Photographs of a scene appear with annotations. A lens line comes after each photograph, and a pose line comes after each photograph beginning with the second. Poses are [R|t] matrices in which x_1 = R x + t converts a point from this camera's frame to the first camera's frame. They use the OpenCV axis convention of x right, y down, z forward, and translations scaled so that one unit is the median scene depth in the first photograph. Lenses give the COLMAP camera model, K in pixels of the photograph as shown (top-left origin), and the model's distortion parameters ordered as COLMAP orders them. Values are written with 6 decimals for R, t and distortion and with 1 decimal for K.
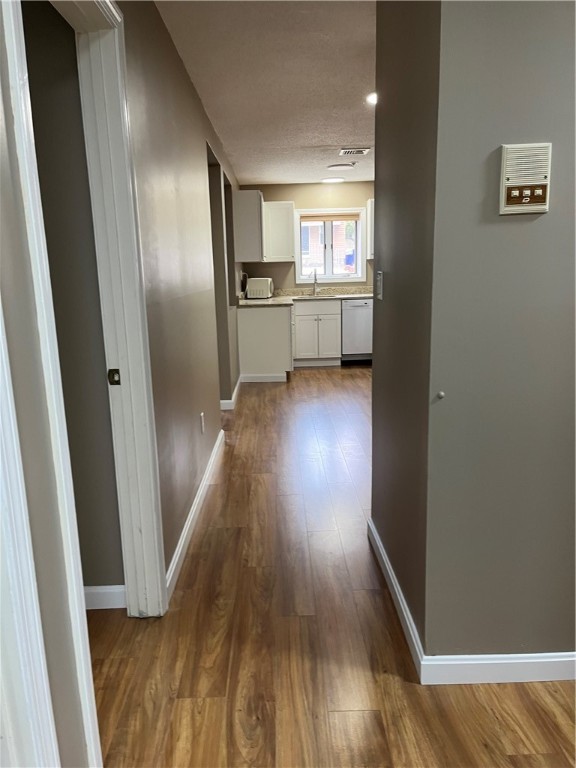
lens RADIAL K [[587.8, 0, 280.5], [0, 587.8, 389.6], [0, 0, 1]] dist [0.045047, -0.008554]
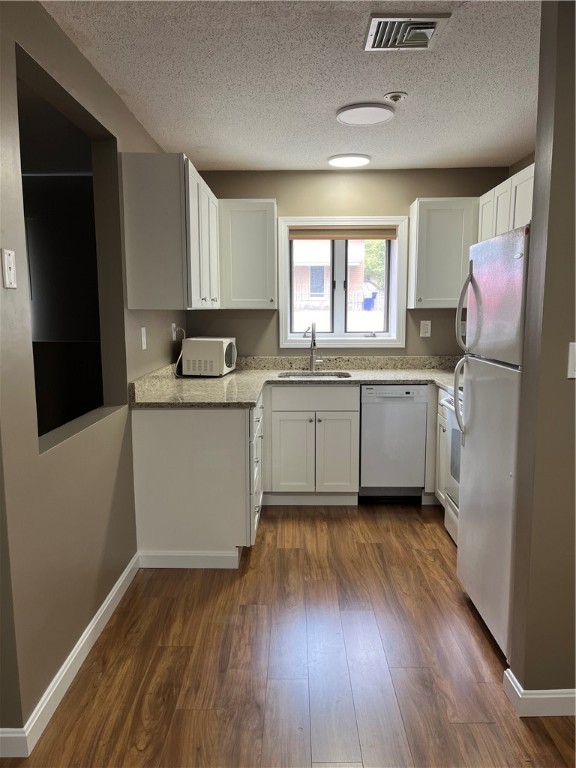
lens RADIAL K [[587.8, 0, 292.0], [0, 587.8, 380.7], [0, 0, 1]] dist [0.045047, -0.008554]
pose [[0.999592, 0.027940, -0.005985, 0.044502], [-0.028337, 0.996220, -0.082108, -0.108648], [0.003668, 0.082244, 0.996605, 0.469994]]
